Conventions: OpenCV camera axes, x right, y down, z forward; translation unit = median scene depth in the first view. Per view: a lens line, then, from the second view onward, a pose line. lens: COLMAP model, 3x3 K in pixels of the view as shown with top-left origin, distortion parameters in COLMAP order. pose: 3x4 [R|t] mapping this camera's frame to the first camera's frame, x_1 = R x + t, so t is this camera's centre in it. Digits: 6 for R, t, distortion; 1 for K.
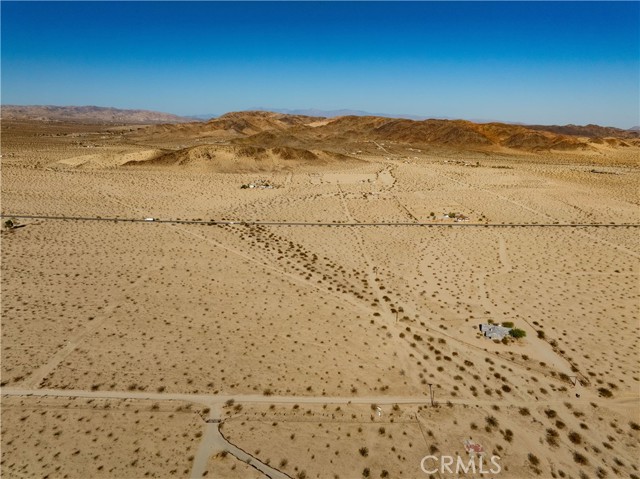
lens RADIAL K [[452.4, 0, 321.0], [0, 452.4, 241.0], [0, 0, 1]] dist [-0.037836, -0.000973]
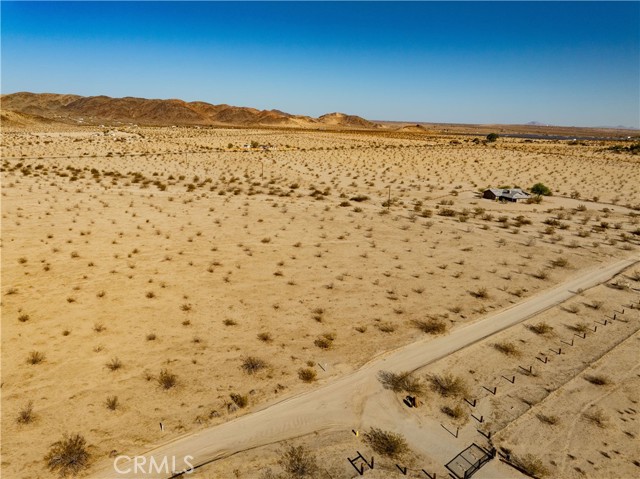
lens RADIAL K [[452.4, 0, 321.0], [0, 452.4, 241.0], [0, 0, 1]] dist [-0.037836, -0.000973]
pose [[0.792055, -0.148672, 0.592069, -0.259001], [0.140424, 0.988253, 0.060302, 0.170000], [-0.594080, 0.035379, 0.803628, 0.544270]]
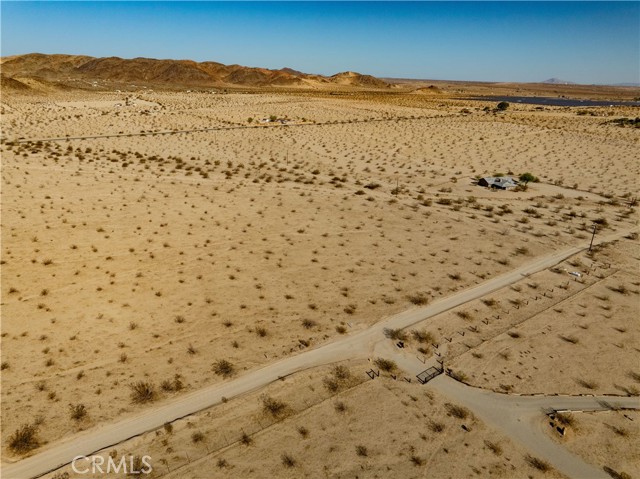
lens RADIAL K [[452.4, 0, 321.0], [0, 452.4, 241.0], [0, 0, 1]] dist [-0.037836, -0.000973]
pose [[0.806908, -0.196658, 0.556978, -0.337128], [0.139928, 0.979750, 0.143212, 0.126724], [-0.573863, -0.037622, 0.818086, 0.450434]]
